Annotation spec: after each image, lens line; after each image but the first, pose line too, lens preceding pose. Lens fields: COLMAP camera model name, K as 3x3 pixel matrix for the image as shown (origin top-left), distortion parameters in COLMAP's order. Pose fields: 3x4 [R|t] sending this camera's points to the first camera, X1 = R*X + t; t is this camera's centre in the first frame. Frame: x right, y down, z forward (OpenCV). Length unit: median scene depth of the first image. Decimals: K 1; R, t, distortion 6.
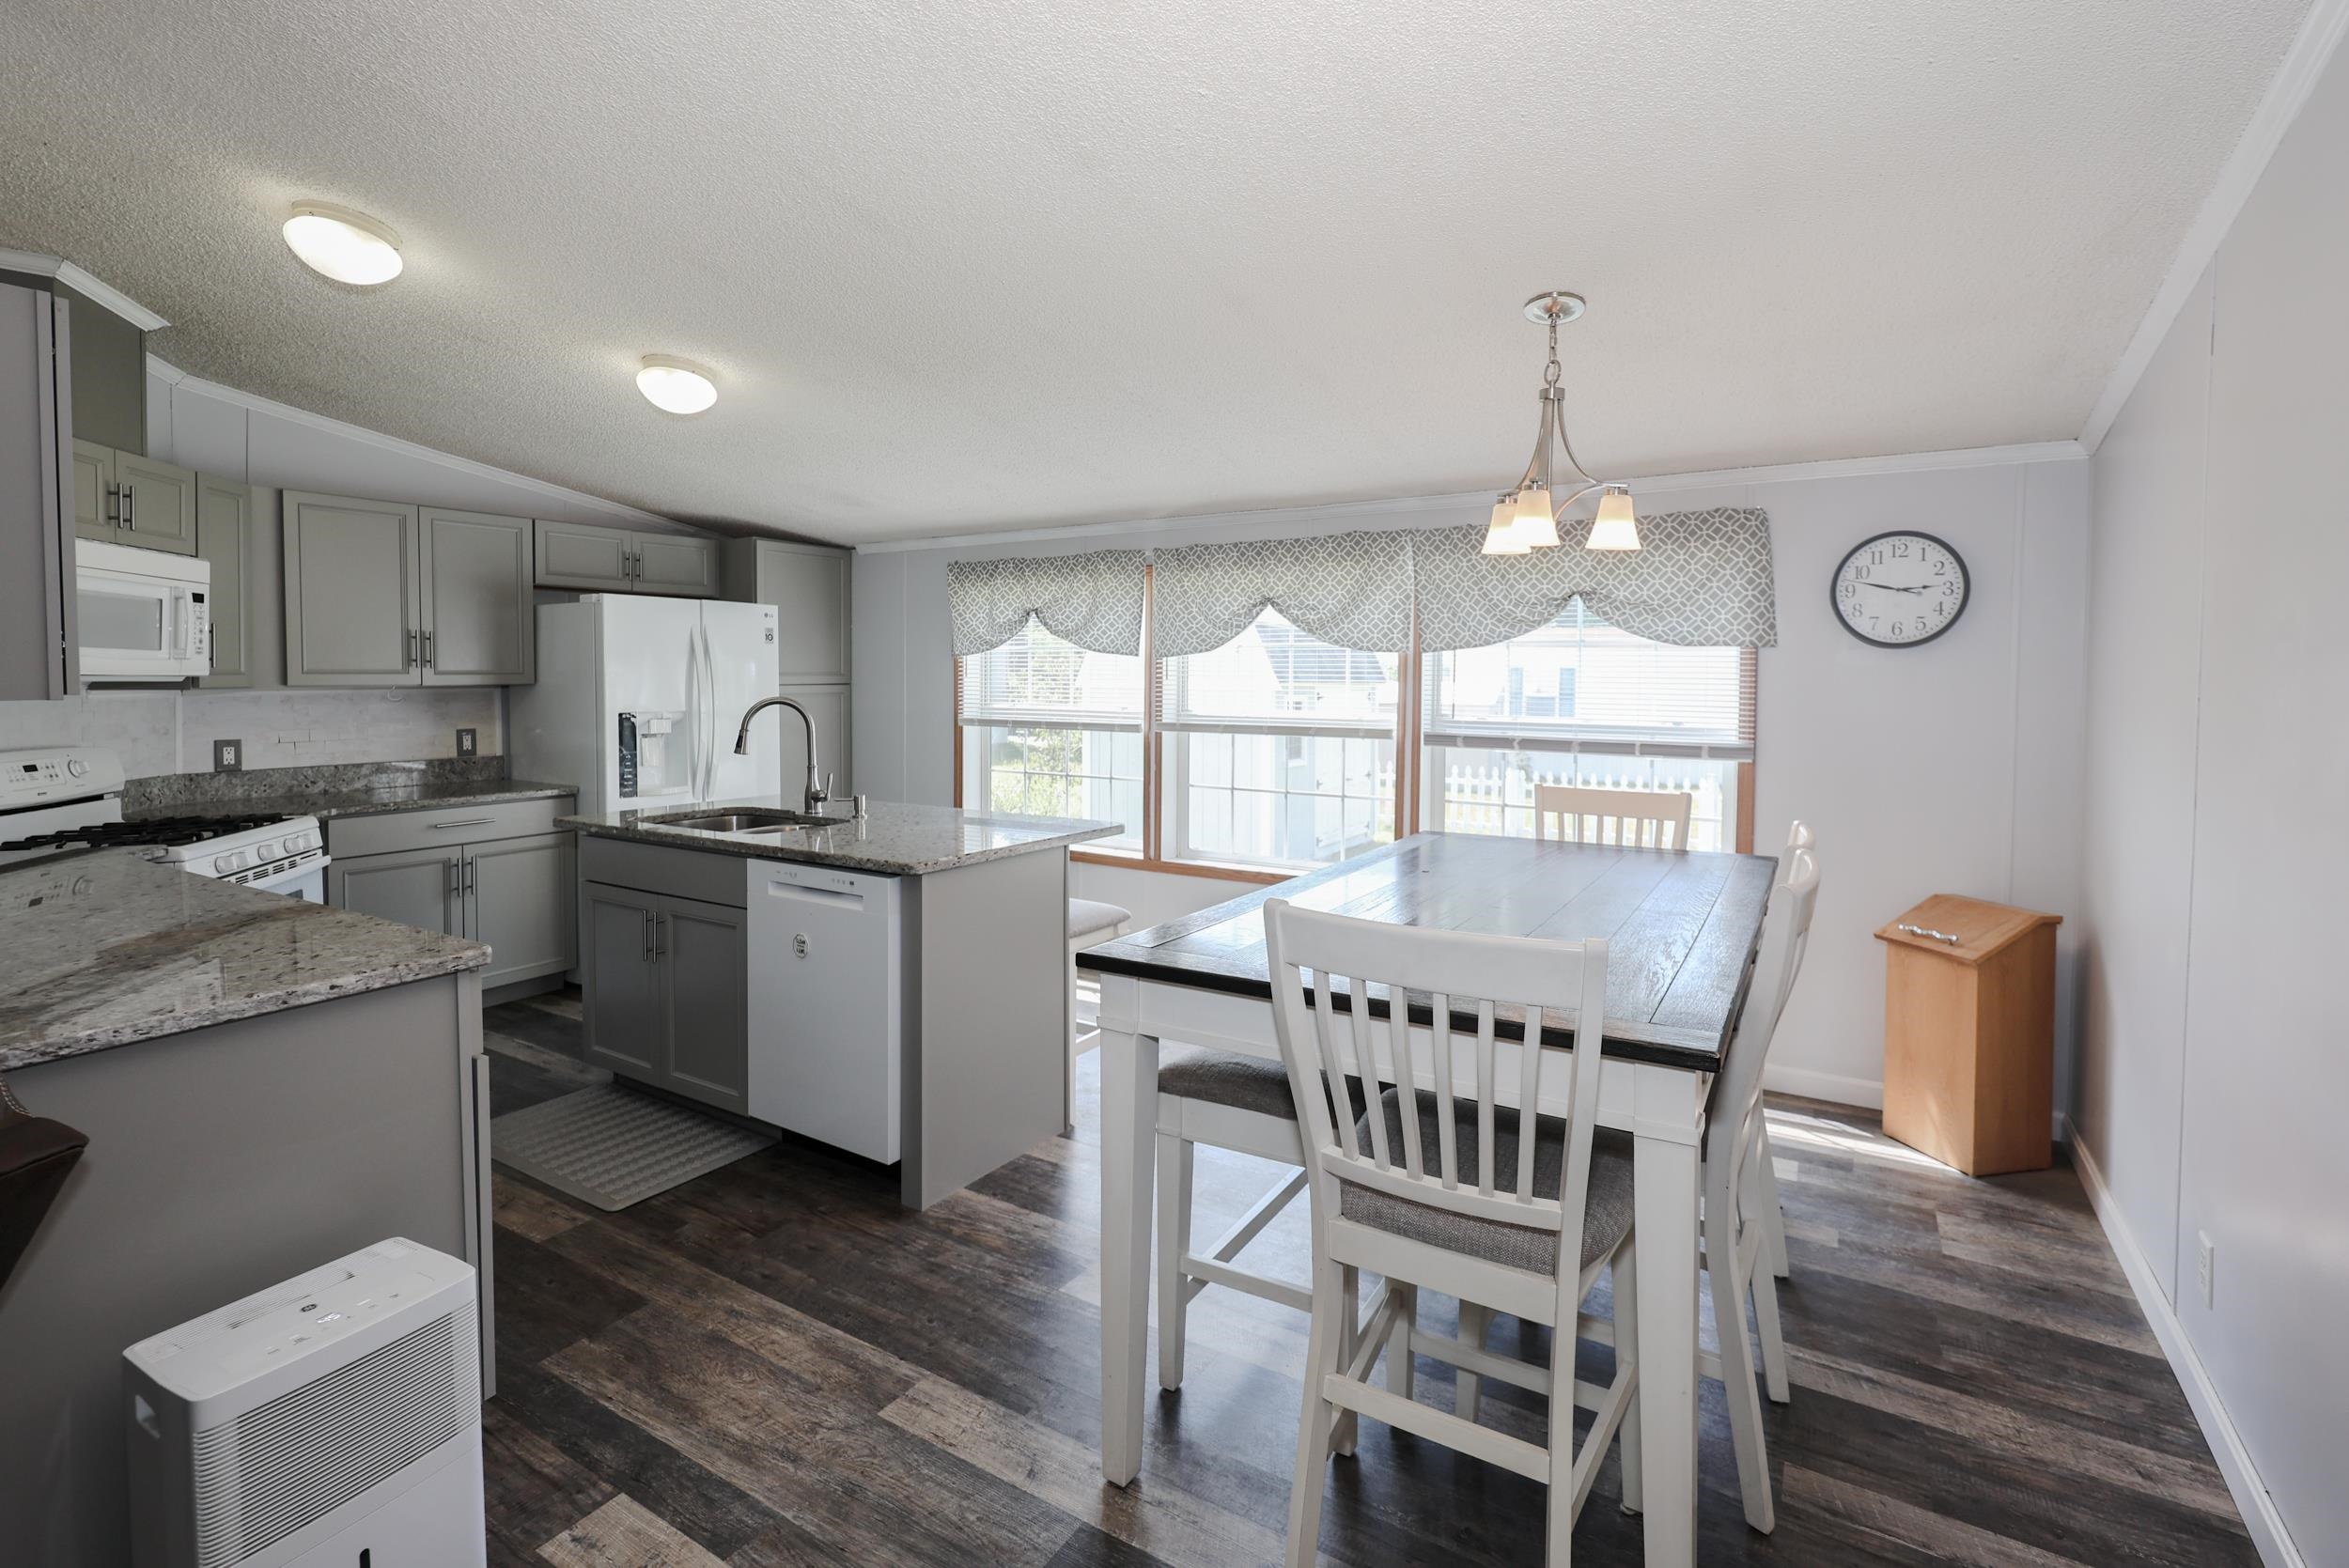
lens RADIAL K [[1054.4, 0, 1205.6], [0, 1054.4, 704.7], [0, 0, 1]] dist [-0.008289, 0.000626]
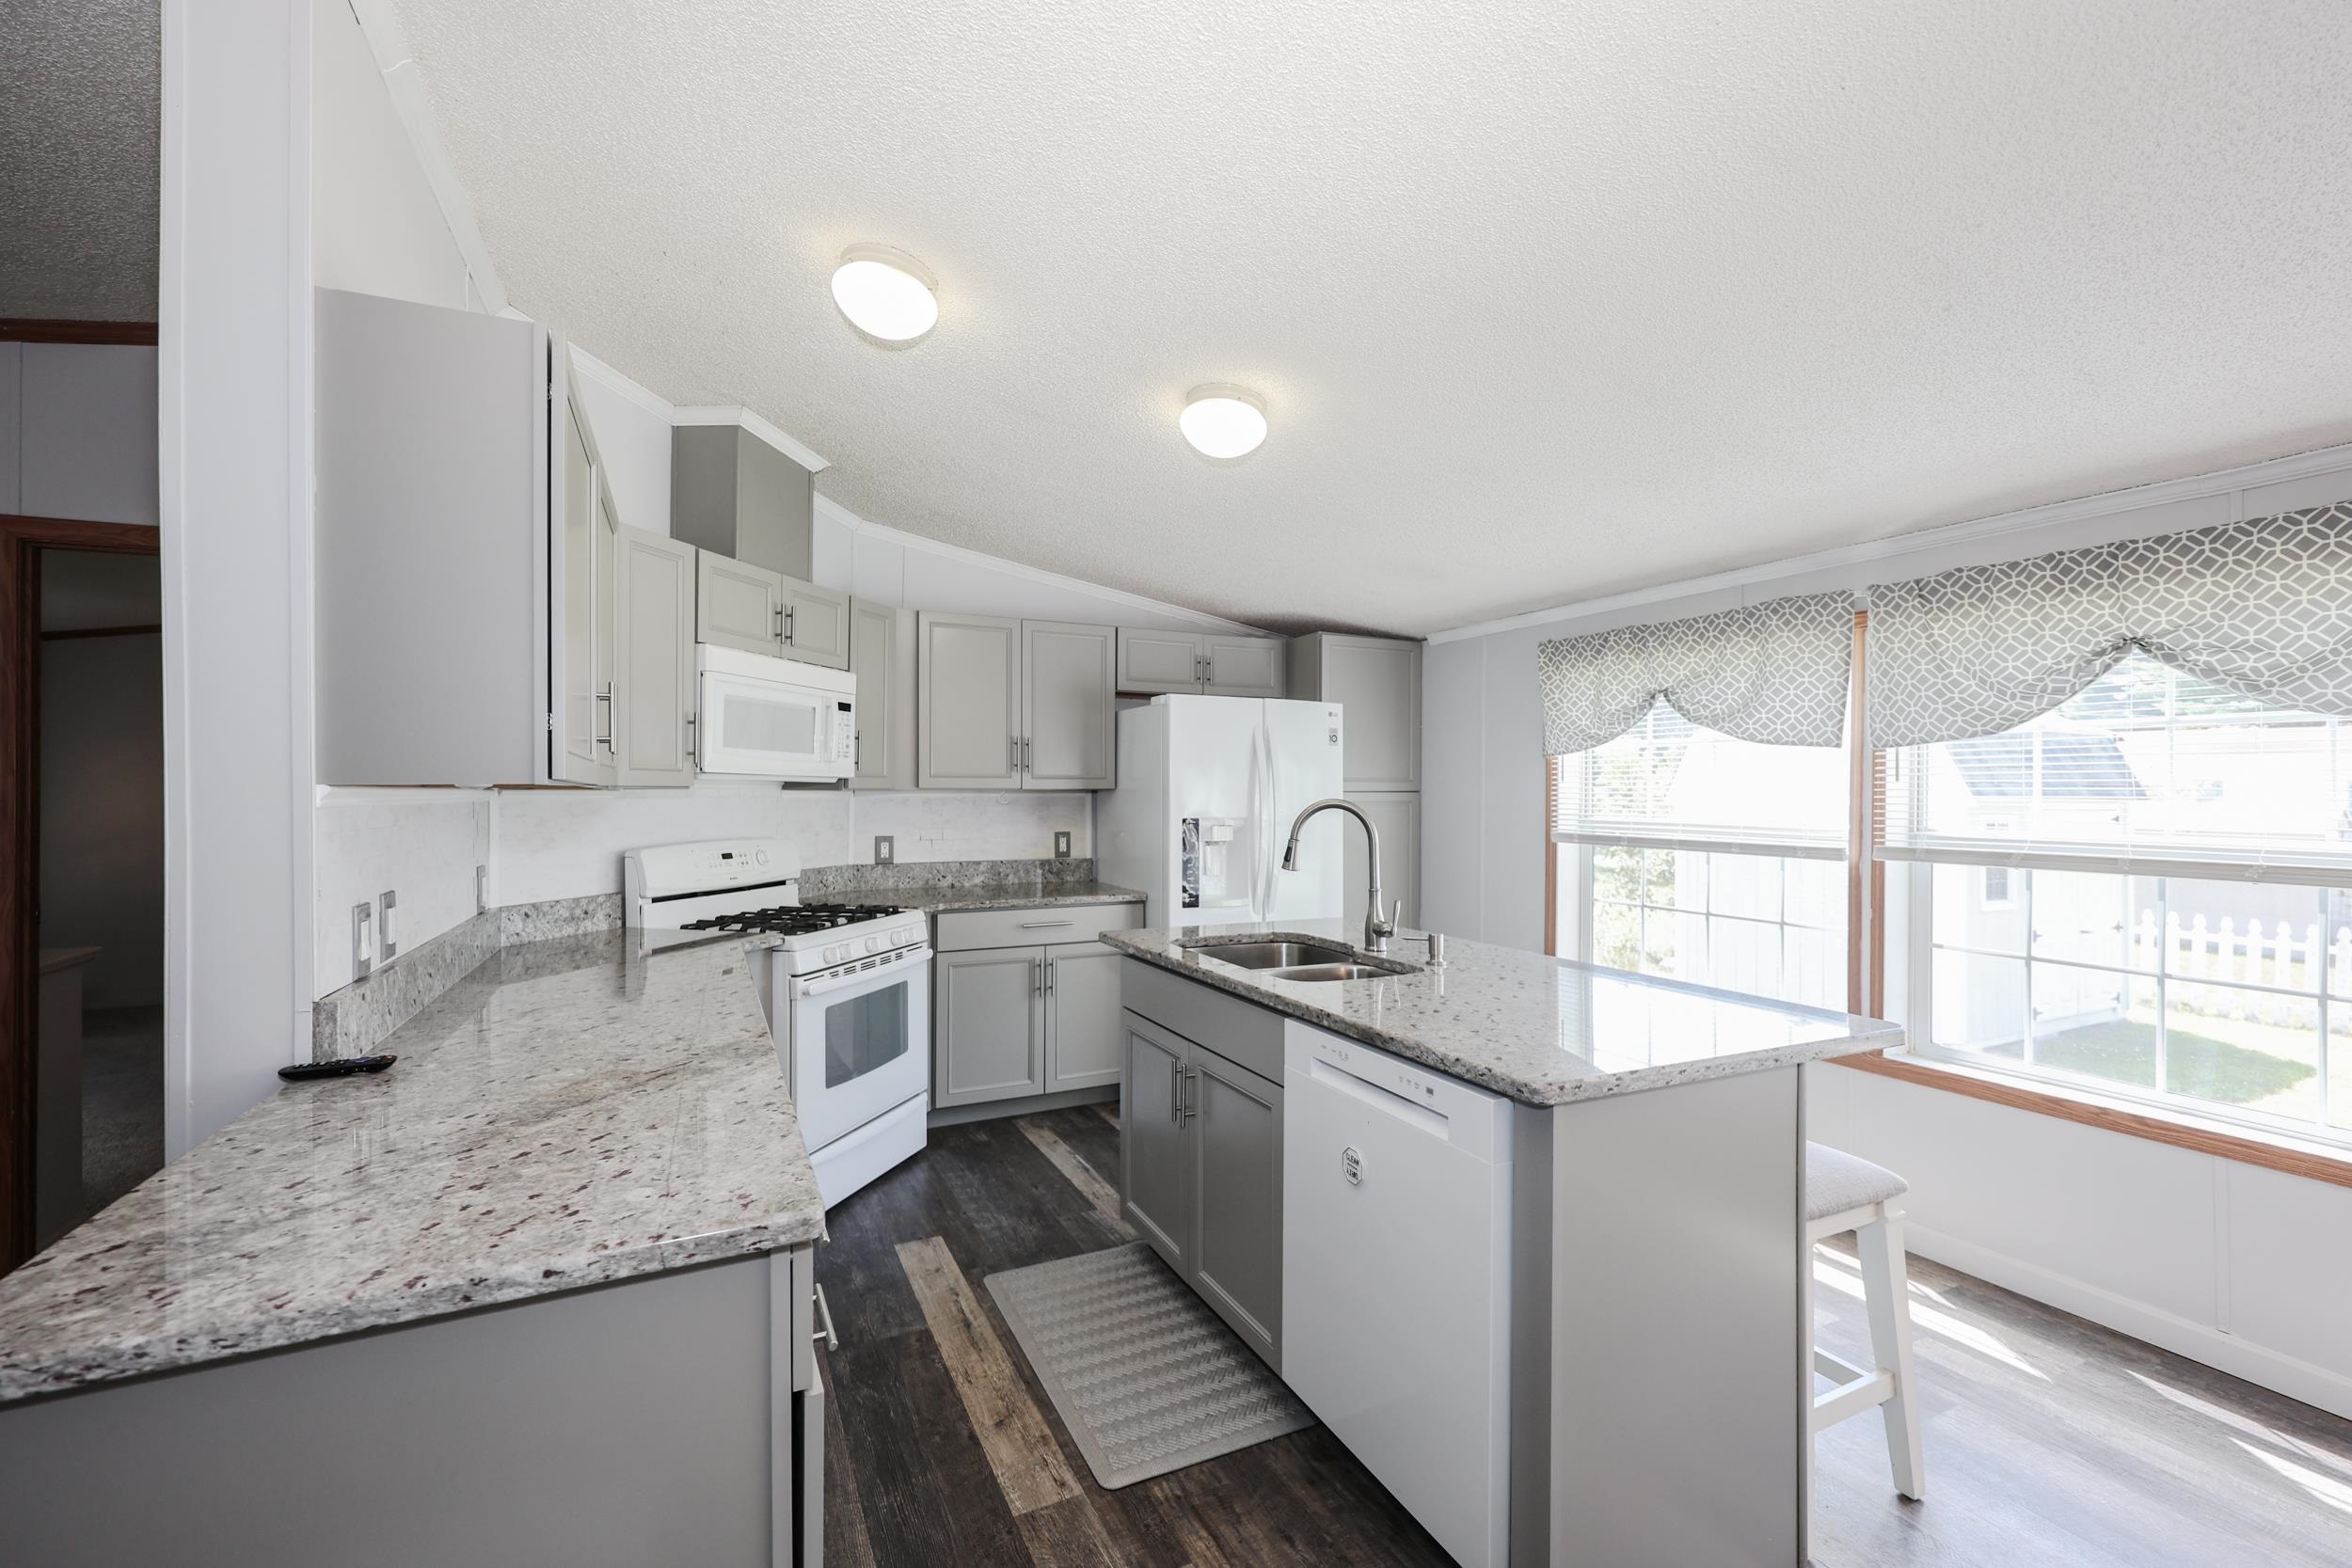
lens RADIAL K [[962.0, 0, 1173.3], [0, 962.0, 785.4], [0, 0, 1]] dist [0.003322, 0.001684]
pose [[0.841417, -0.002426, -0.540381, -0.113552], [-0.017331, 0.999354, -0.031472, 0.006441], [0.540109, 0.035847, 0.840832, 0.315664]]
